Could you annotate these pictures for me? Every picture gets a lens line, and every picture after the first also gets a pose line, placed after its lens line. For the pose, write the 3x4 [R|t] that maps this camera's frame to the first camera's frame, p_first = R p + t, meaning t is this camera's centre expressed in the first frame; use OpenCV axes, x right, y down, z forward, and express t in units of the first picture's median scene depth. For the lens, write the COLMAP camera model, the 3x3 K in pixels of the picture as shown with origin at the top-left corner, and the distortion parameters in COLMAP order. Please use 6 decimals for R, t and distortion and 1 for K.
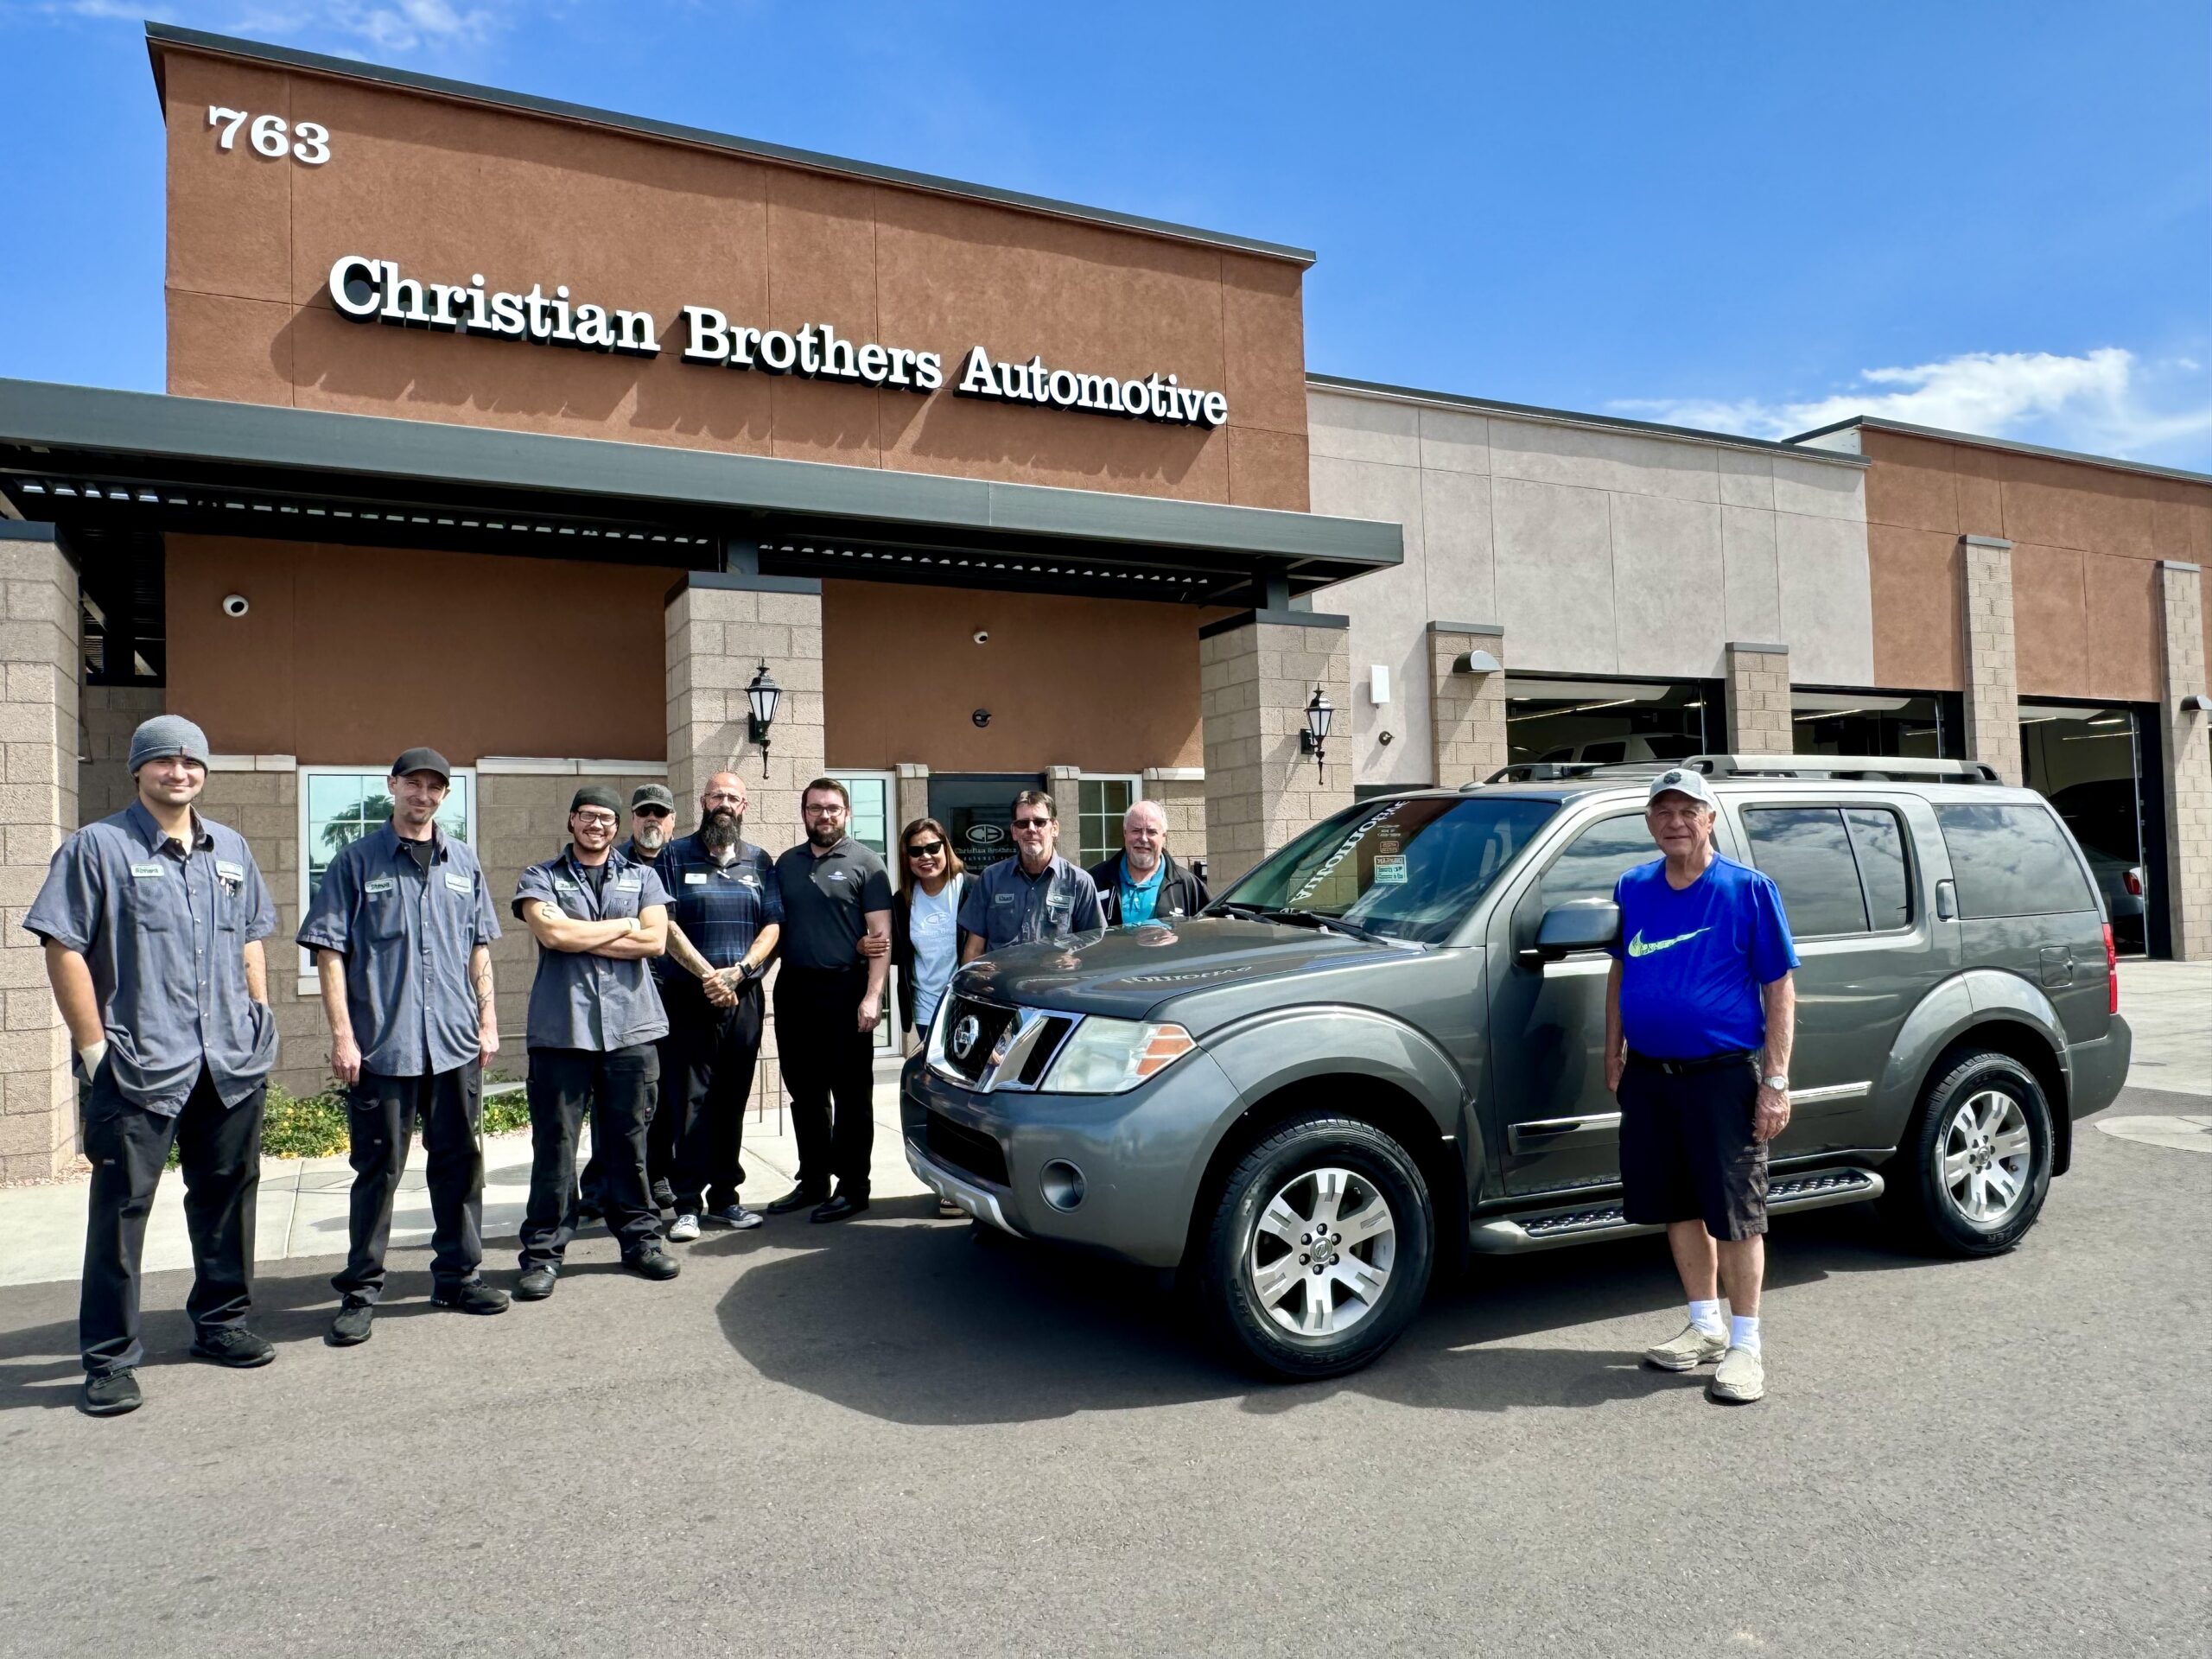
lens RADIAL K [[1497.4, 0, 1084.6], [0, 1497.4, 835.4], [0, 0, 1]] dist [-0.005061, 0.003333]
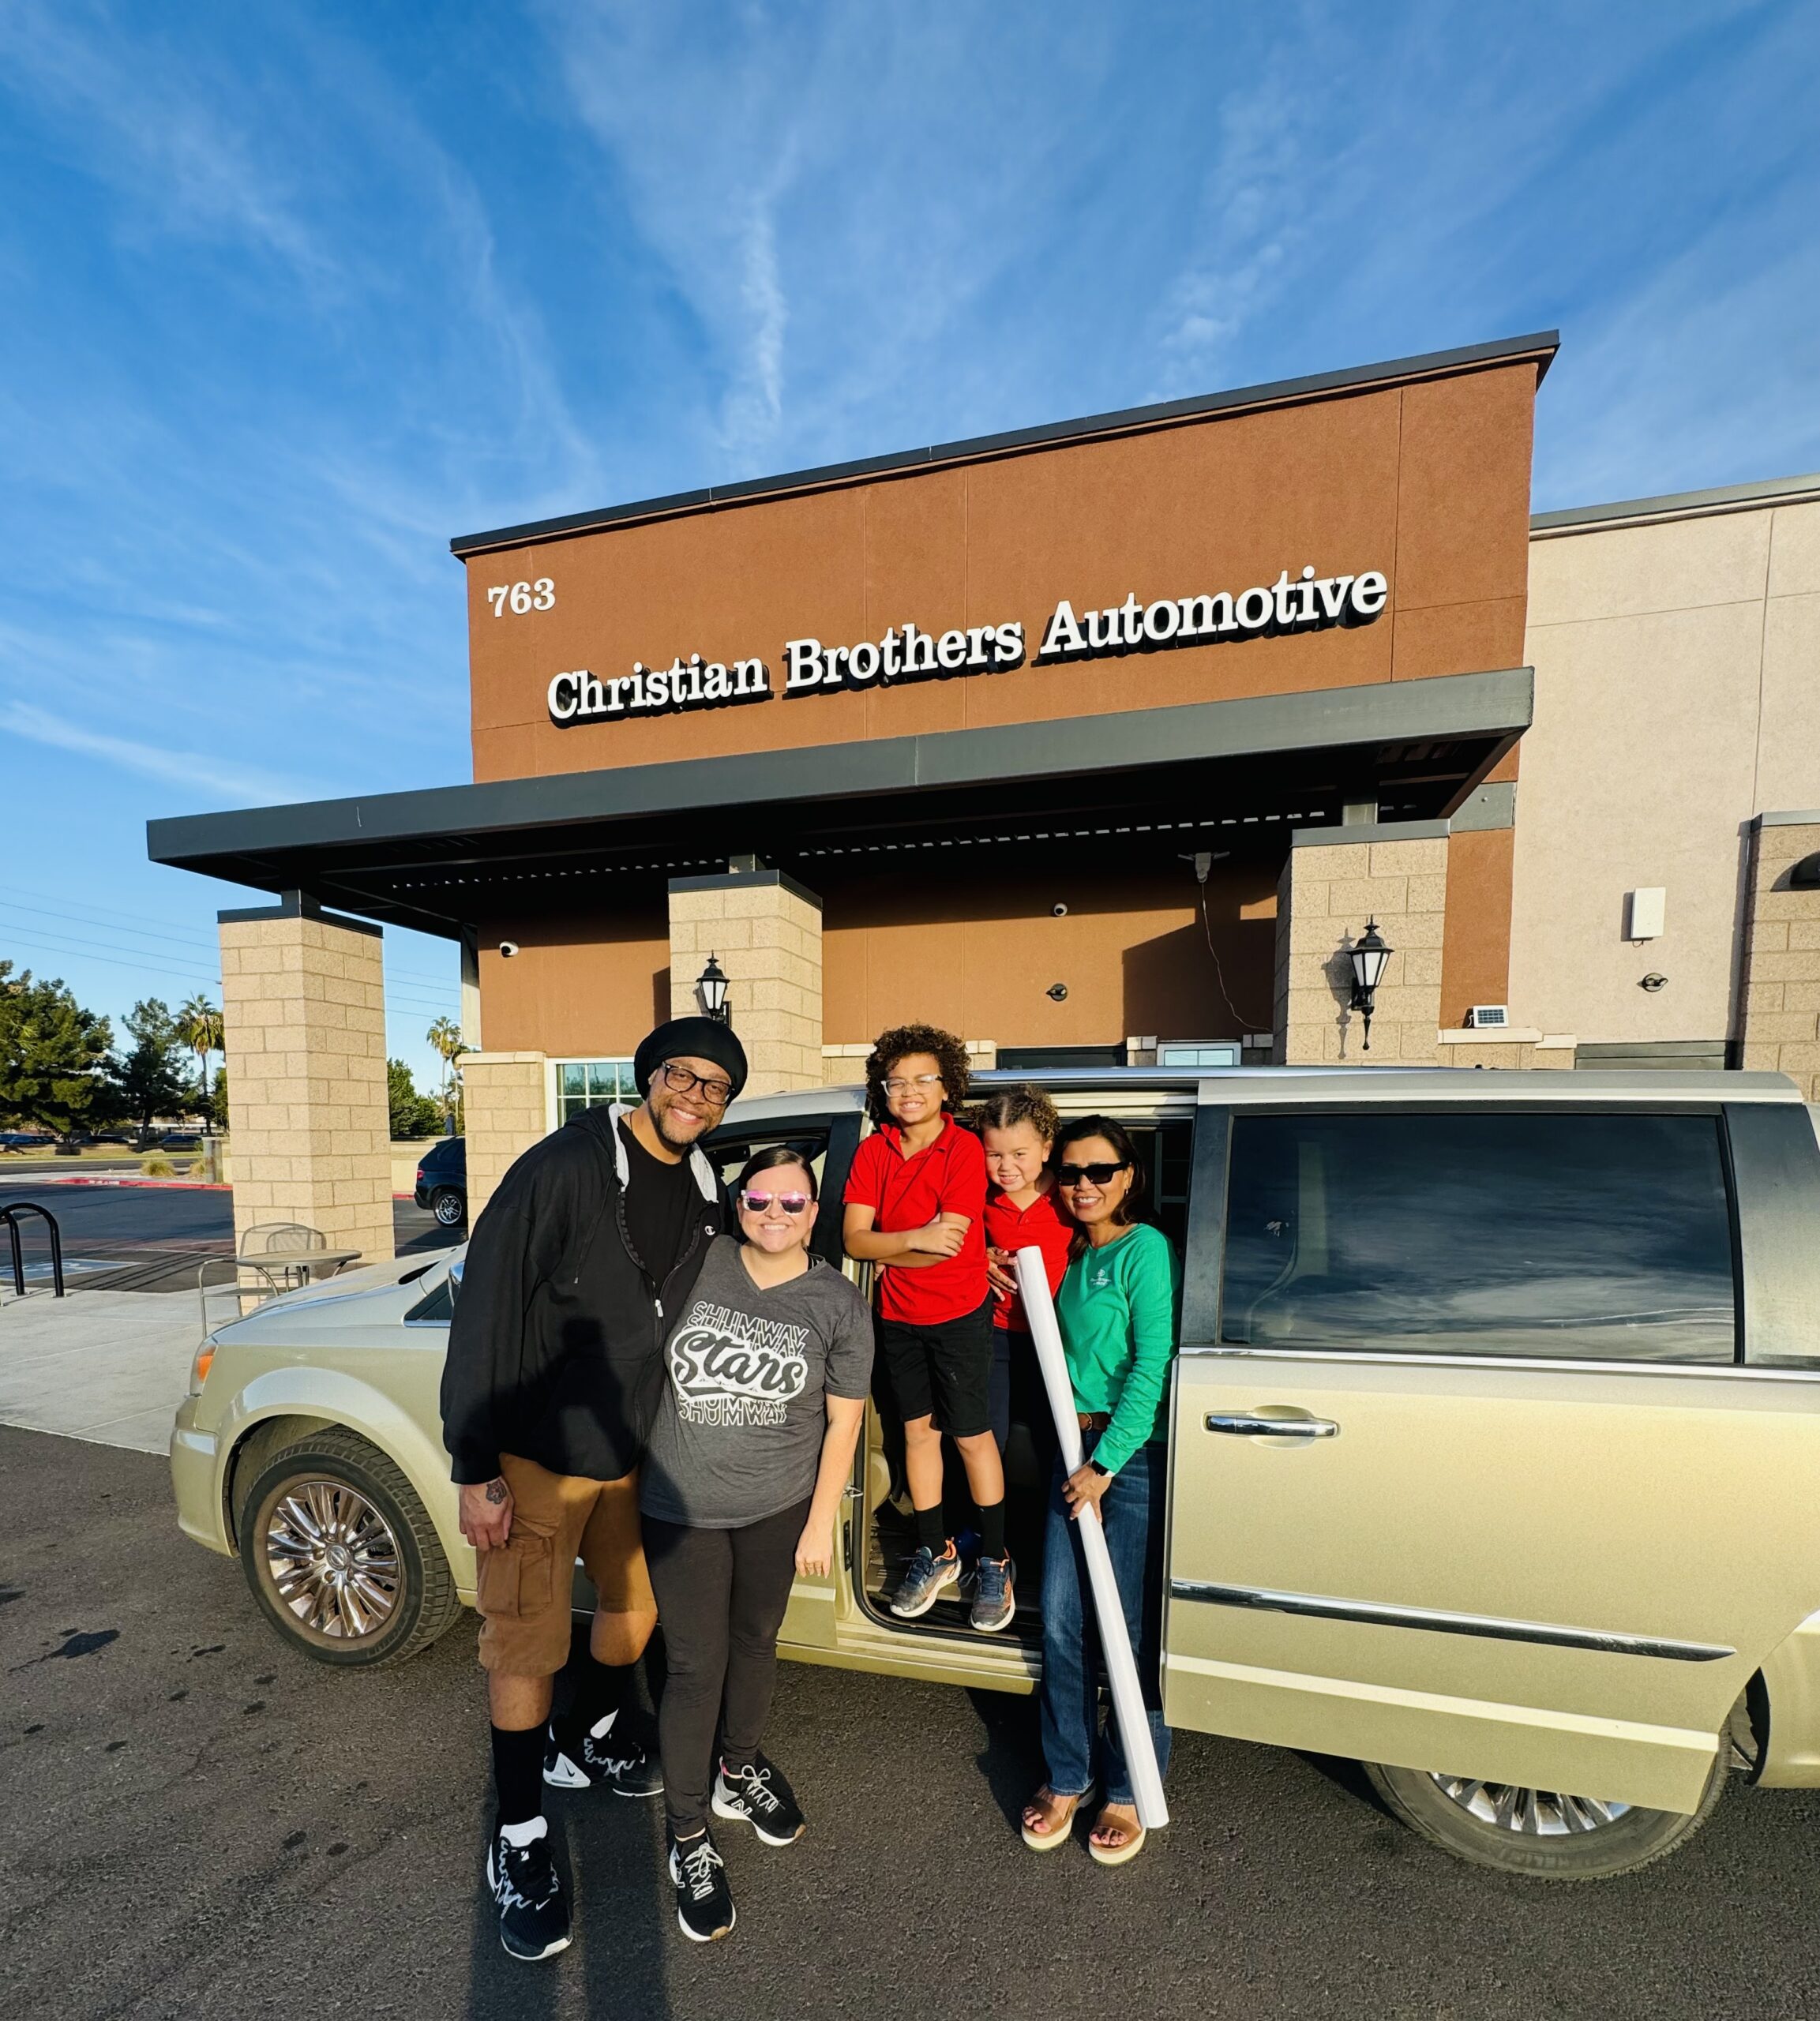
lens RADIAL K [[962.5, 0, 913.0], [0, 962.5, 1207.2], [0, 0, 1]] dist [-0.001072, -0.000446]
pose [[0.753872, 0.077173, -0.652473, 0.321426], [0.003276, 0.992624, 0.121190, -0.014377], [0.657013, -0.093499, 0.748059, 0.475598]]
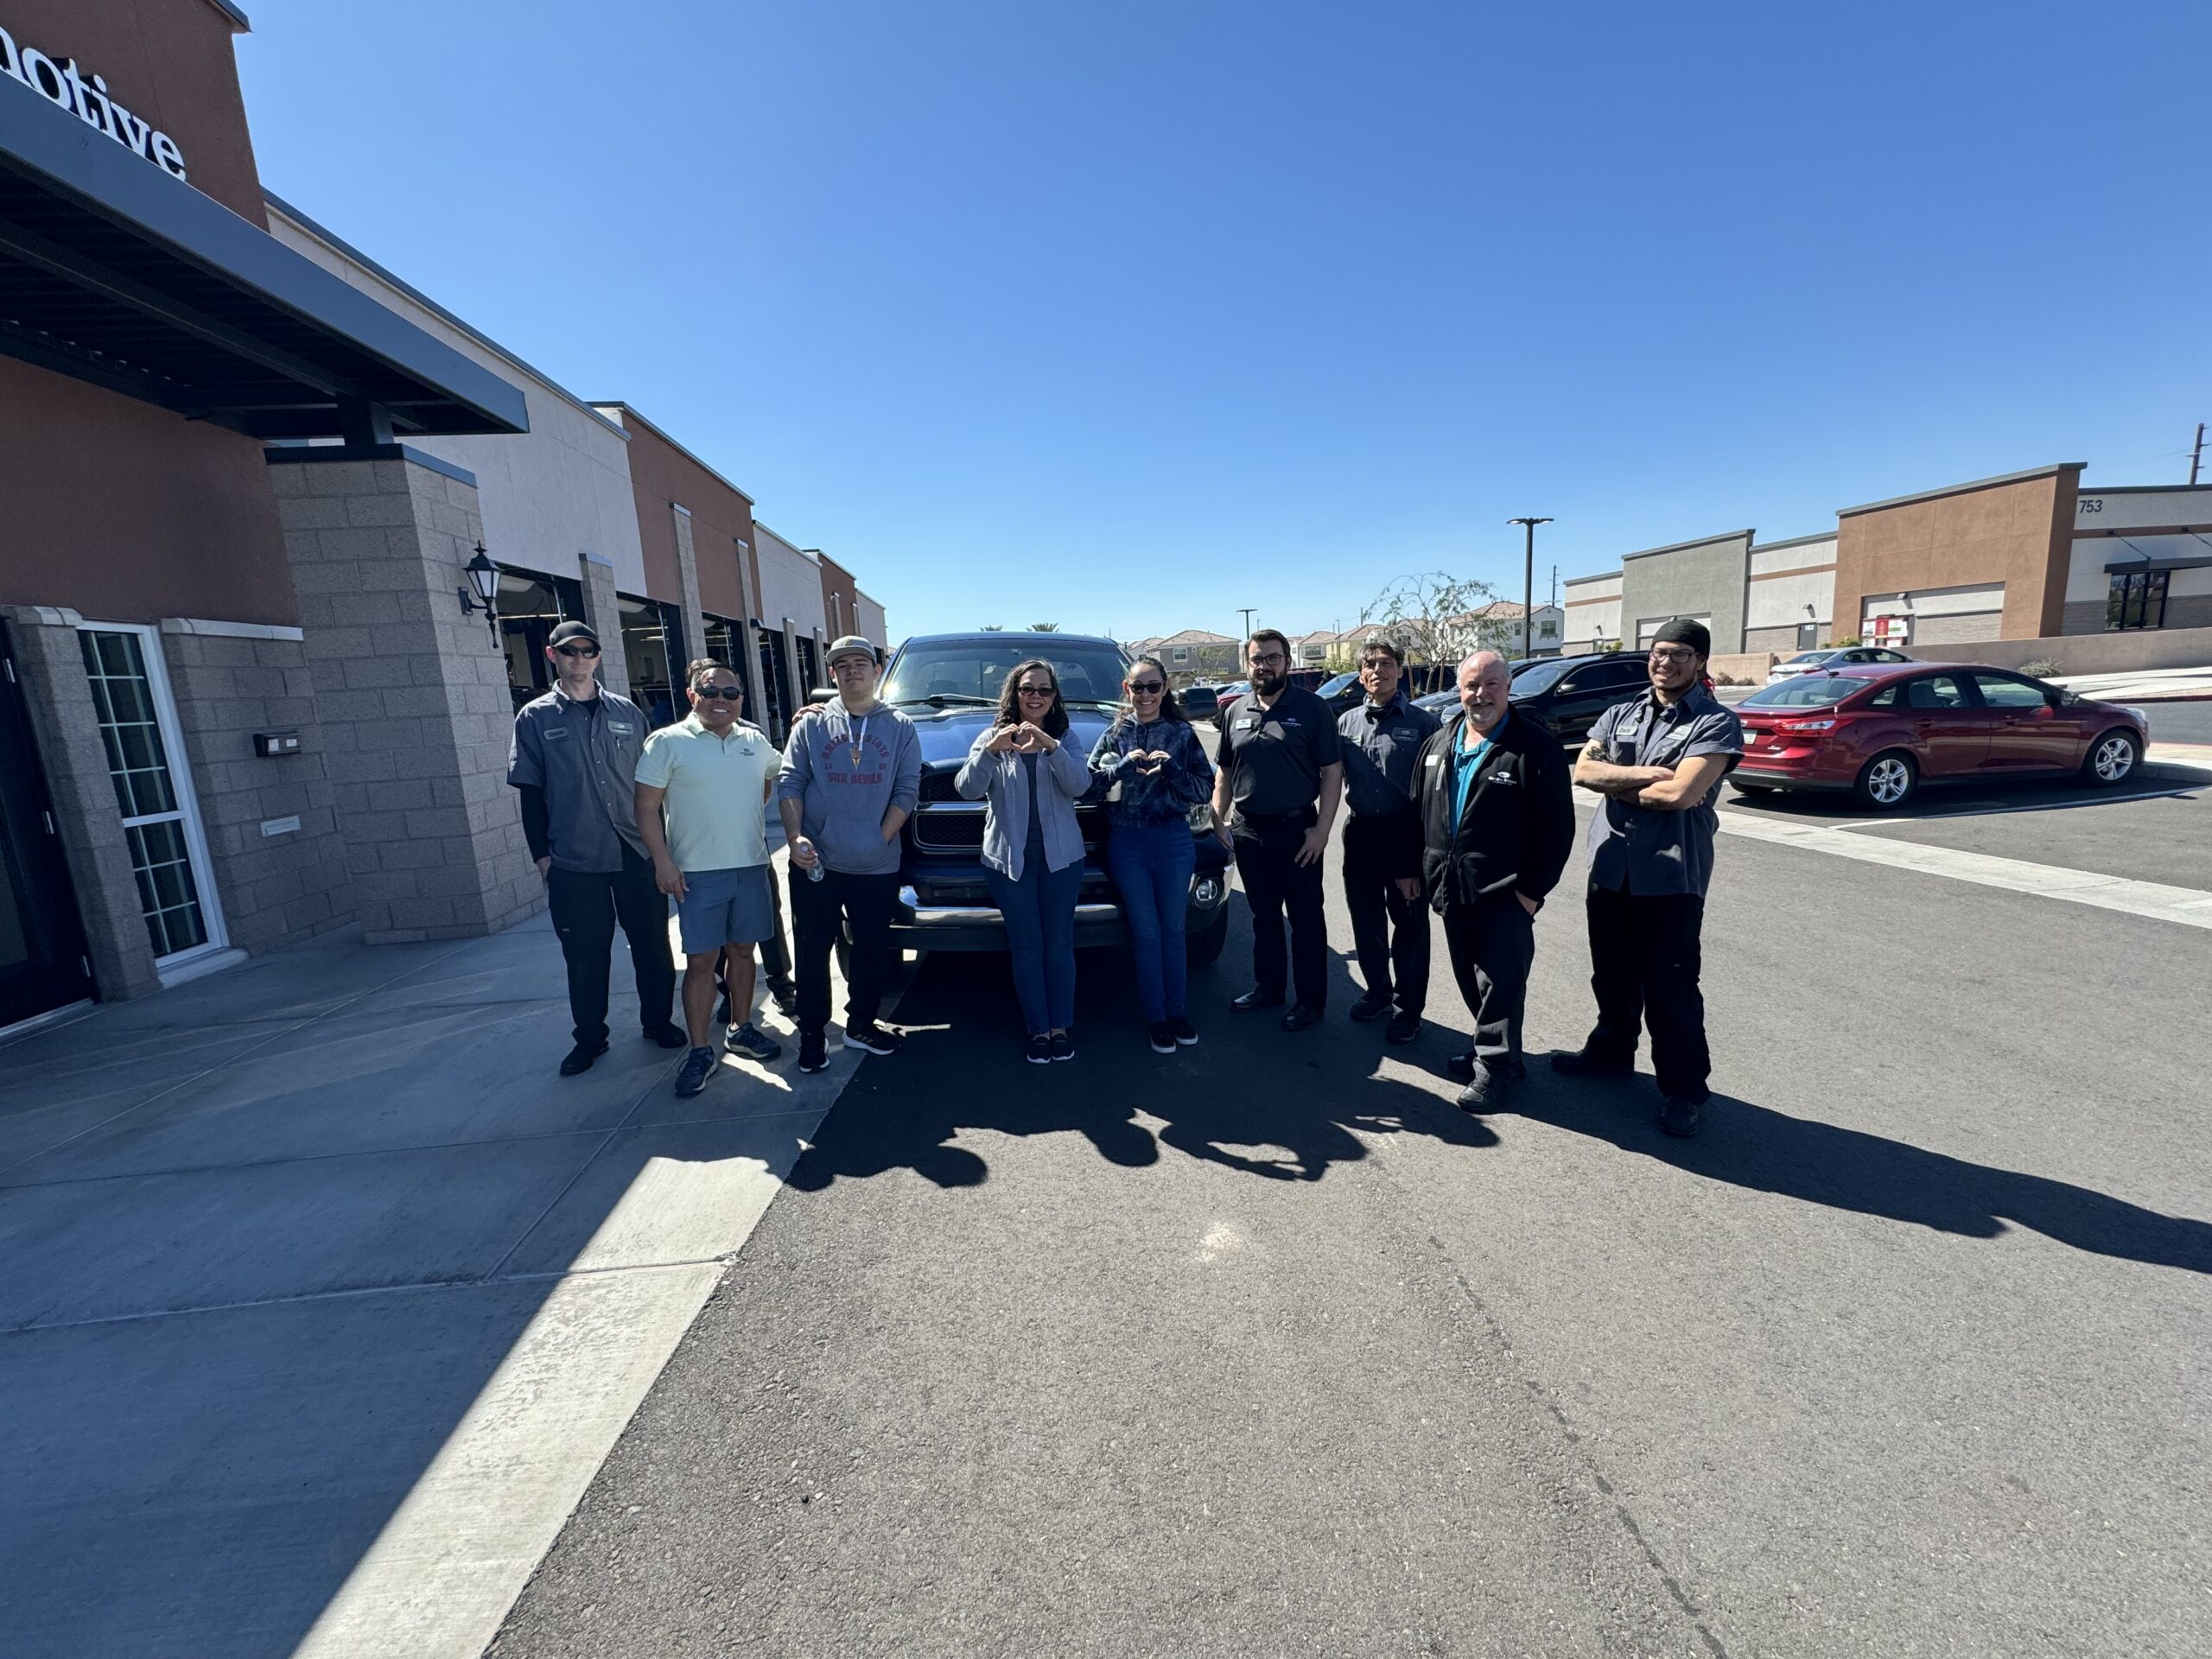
lens RADIAL K [[882.6, 0, 1106.0], [0, 882.6, 829.5], [0, 0, 1]] dist [-0.001024, -0.000470]
pose [[0.329412, -0.150130, 0.932174, -0.278911], [0.015565, 0.988007, 0.153622, 0.001785], [-0.944058, -0.036095, 0.327798, 0.435364]]
